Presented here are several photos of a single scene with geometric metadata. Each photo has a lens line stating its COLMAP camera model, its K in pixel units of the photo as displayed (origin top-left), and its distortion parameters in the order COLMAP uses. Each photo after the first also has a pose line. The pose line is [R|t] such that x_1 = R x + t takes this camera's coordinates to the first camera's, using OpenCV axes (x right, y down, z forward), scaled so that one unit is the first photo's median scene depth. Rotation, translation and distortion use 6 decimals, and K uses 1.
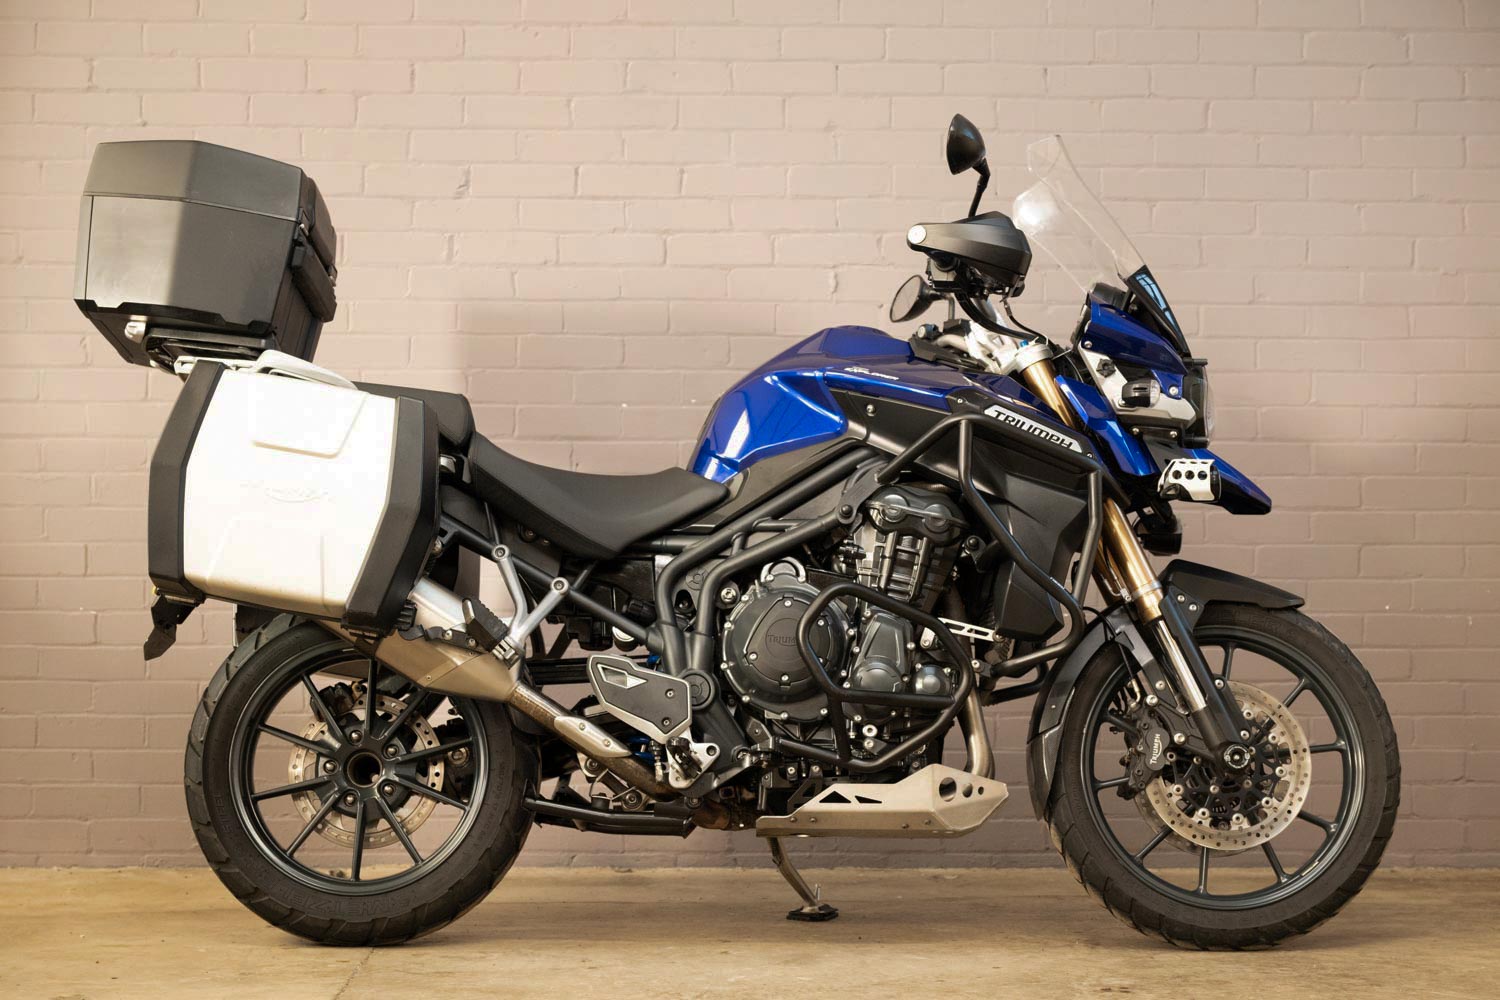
lens RADIAL K [[2211.0, 0, 746.6], [0, 2211.0, 535.3], [0, 0, 1]] dist [0.005742, -0.061794]
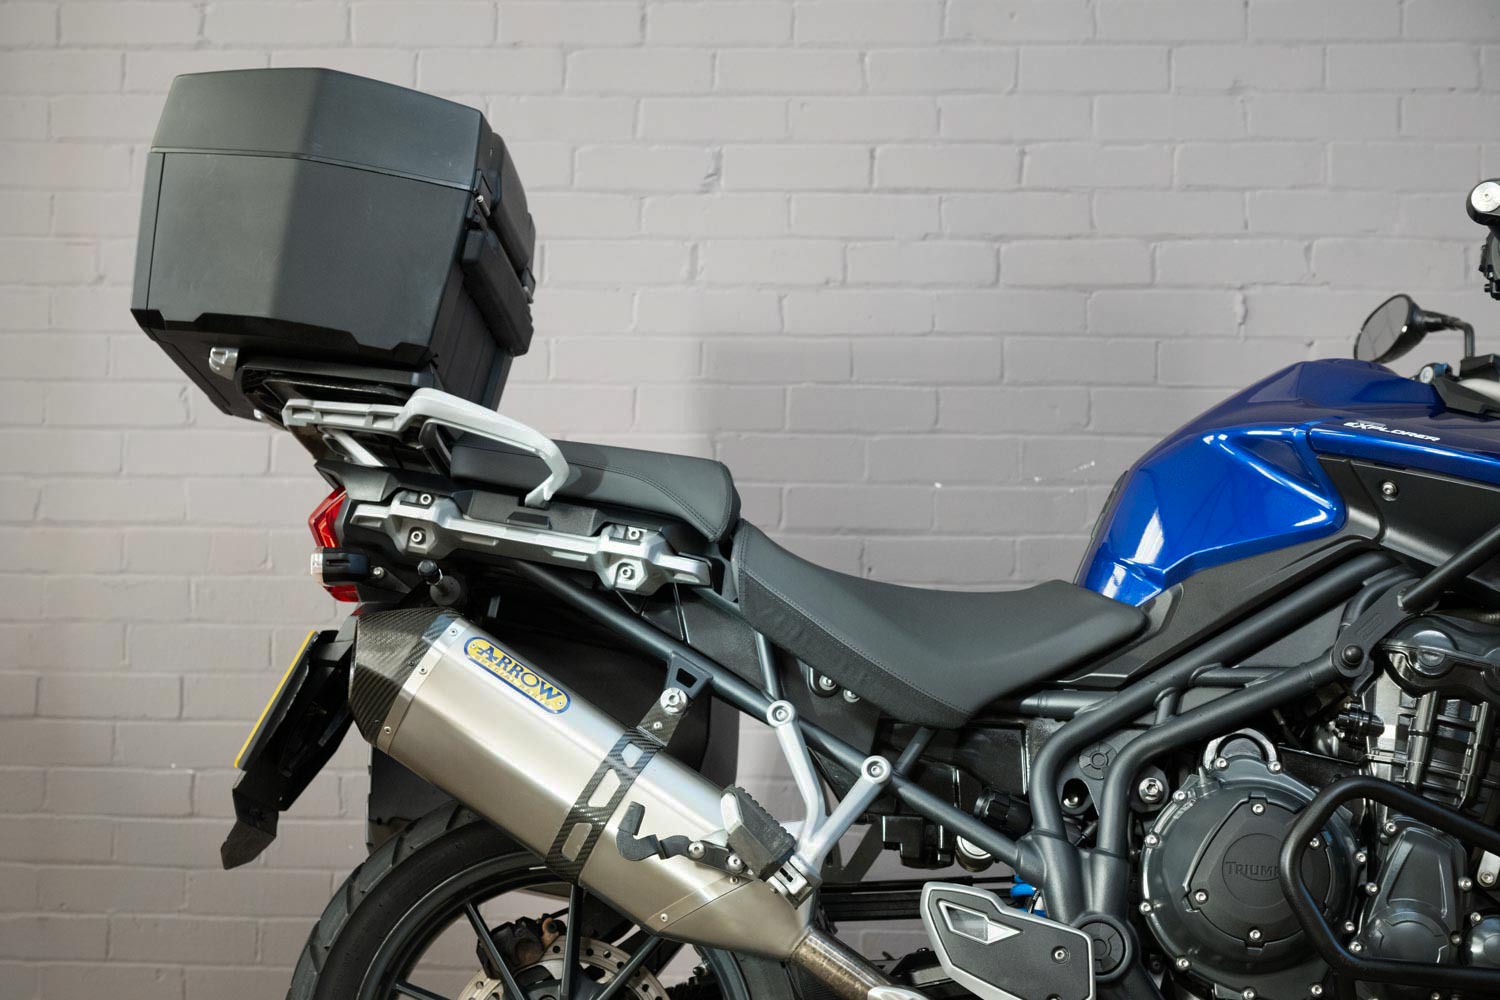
lens RADIAL K [[2409.2, 0, 750.0], [0, 2409.2, 500.0], [0, 0, 1]] dist [0.010646, -0.013897]
pose [[0.995355, 0.005538, -0.096117, -0.053628], [-0.010953, 0.998376, -0.055900, -0.014300], [0.095651, 0.056693, 0.993799, 0.311122]]
